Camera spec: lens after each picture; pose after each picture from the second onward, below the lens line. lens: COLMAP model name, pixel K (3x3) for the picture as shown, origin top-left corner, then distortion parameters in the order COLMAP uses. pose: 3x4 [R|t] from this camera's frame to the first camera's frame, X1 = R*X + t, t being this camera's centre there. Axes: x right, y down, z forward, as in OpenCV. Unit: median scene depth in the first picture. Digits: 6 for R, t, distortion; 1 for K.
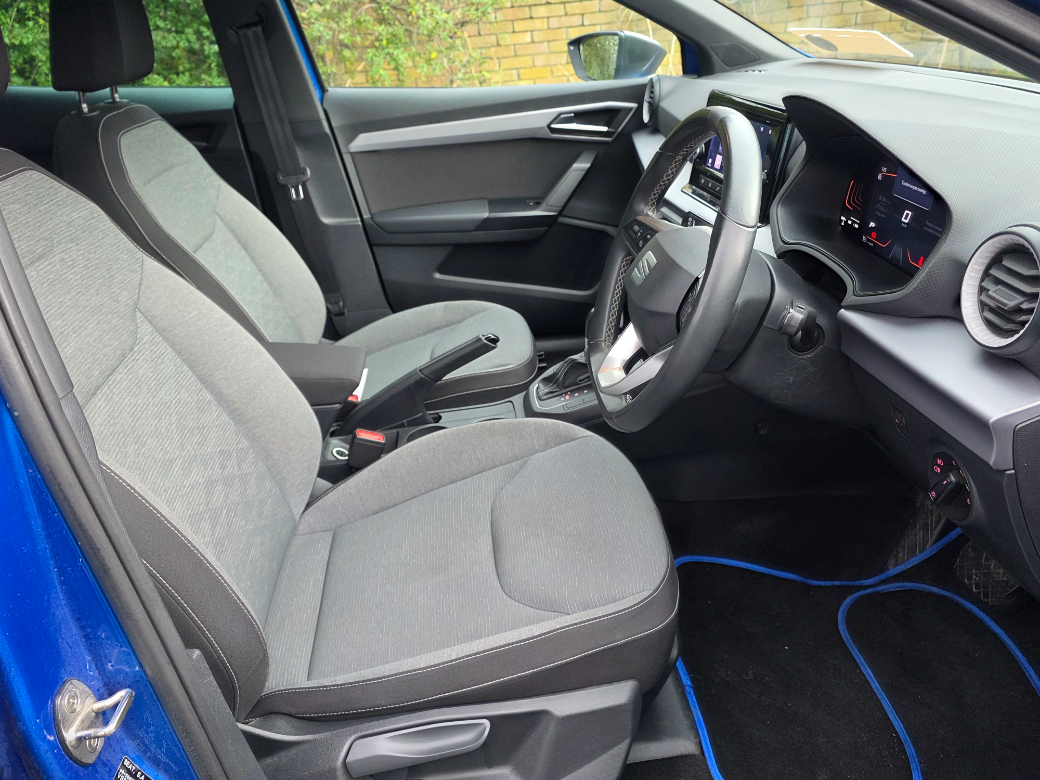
lens RADIAL K [[793.6, 0, 520.0], [0, 793.6, 390.0], [0, 0, 1]] dist [0.082315, -0.130526]
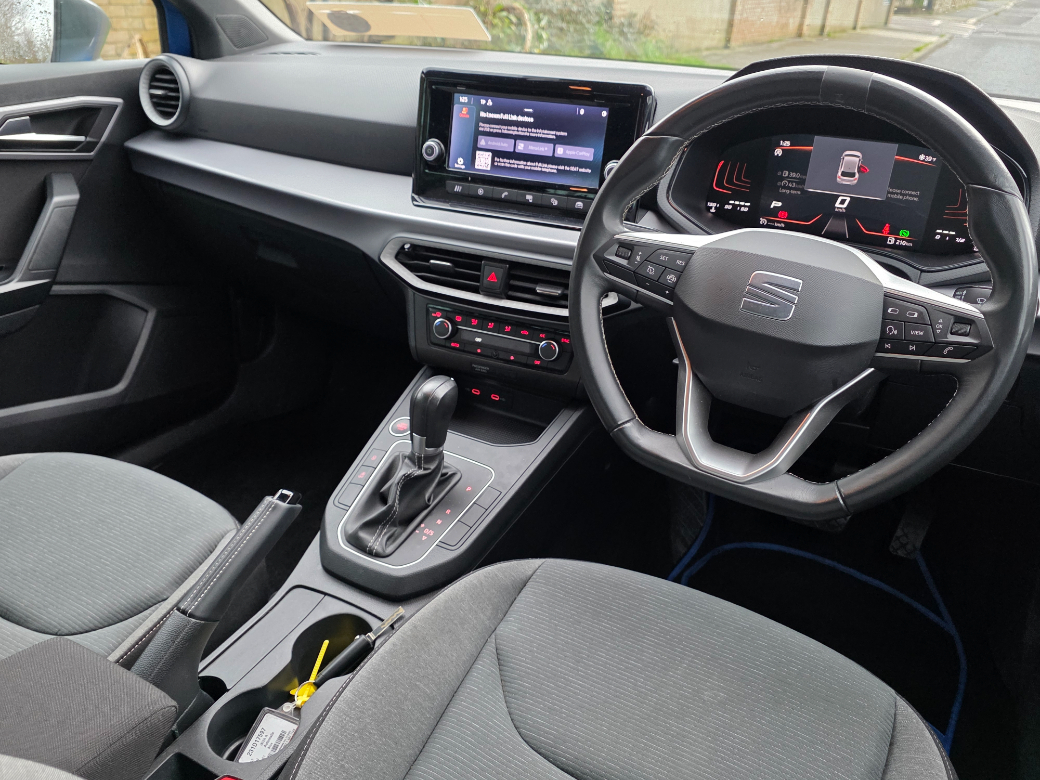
lens RADIAL K [[793.6, 0, 520.0], [0, 793.6, 390.0], [0, 0, 1]] dist [0.082315, -0.130526]
pose [[0.534509, -0.297362, 0.791123, -0.288198], [0.312283, 0.939306, 0.142071, -0.128301], [-0.785353, 0.171116, 0.594928, 0.404930]]
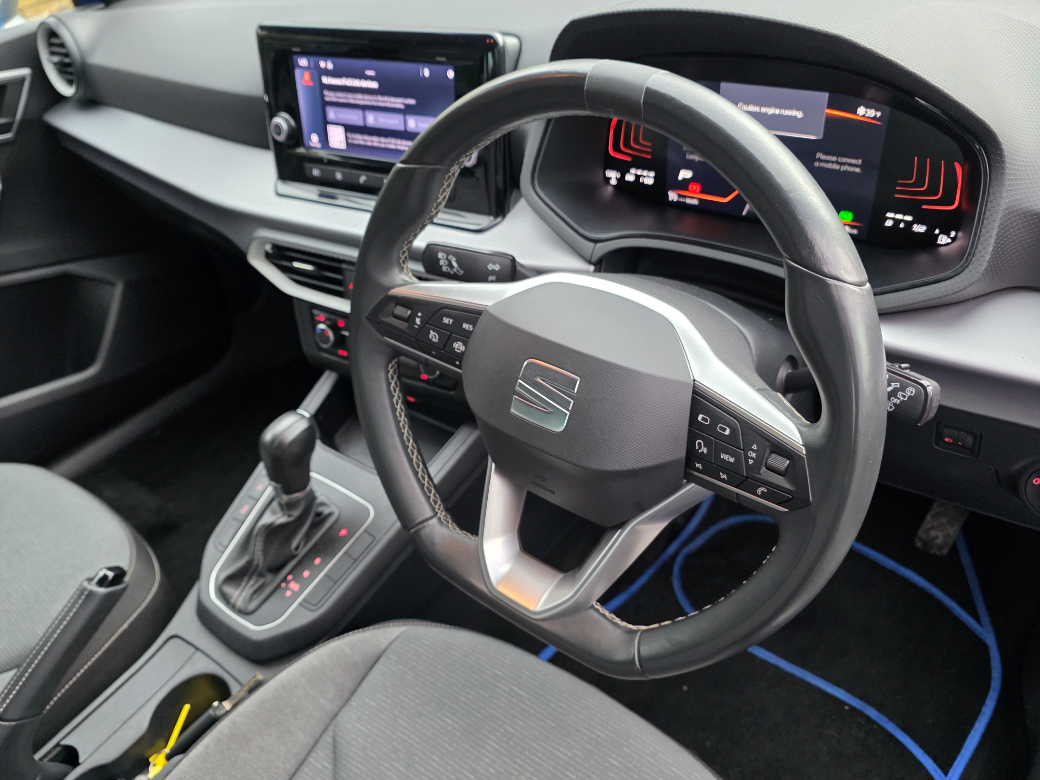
lens RADIAL K [[801.5, 0, 520.0], [0, 801.5, 390.0], [0, 0, 1]] dist [0.044763, -0.059801]
pose [[0.662550, -0.472479, 0.581198, -0.082660], [0.401871, 0.879042, 0.256486, -0.156173], [-0.632081, 0.063631, 0.772285, 0.318625]]
